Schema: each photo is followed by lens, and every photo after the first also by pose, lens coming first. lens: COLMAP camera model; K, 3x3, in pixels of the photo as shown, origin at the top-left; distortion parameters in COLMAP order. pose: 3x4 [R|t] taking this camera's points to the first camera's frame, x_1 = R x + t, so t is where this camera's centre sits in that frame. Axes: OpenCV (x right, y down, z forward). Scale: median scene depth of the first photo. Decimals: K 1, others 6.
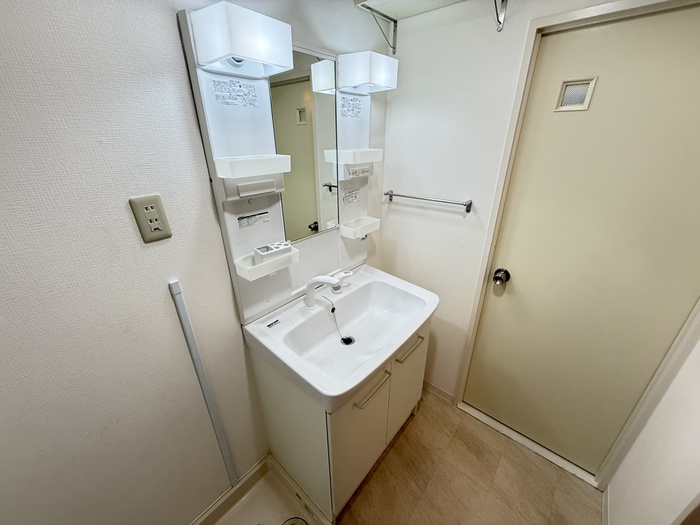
lens RADIAL K [[278.1, 0, 349.3], [0, 278.1, 262.0], [0, 0, 1]] dist [0.000667, 0.000300]
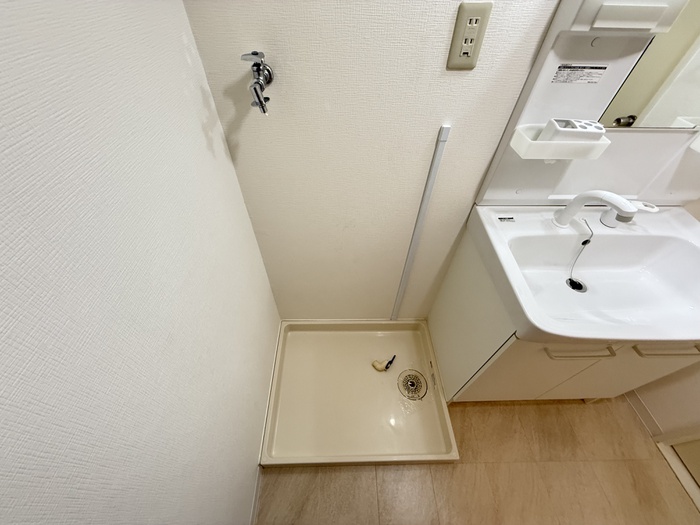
lens RADIAL K [[278.1, 0, 347.1], [0, 278.1, 263.1], [0, 0, 1]] dist [0.000667, 0.000300]
pose [[0.673150, 0.566653, -0.475157, -0.109837], [-0.331257, 0.805516, 0.491337, 0.065874], [0.661164, -0.173344, 0.729941, 0.015496]]
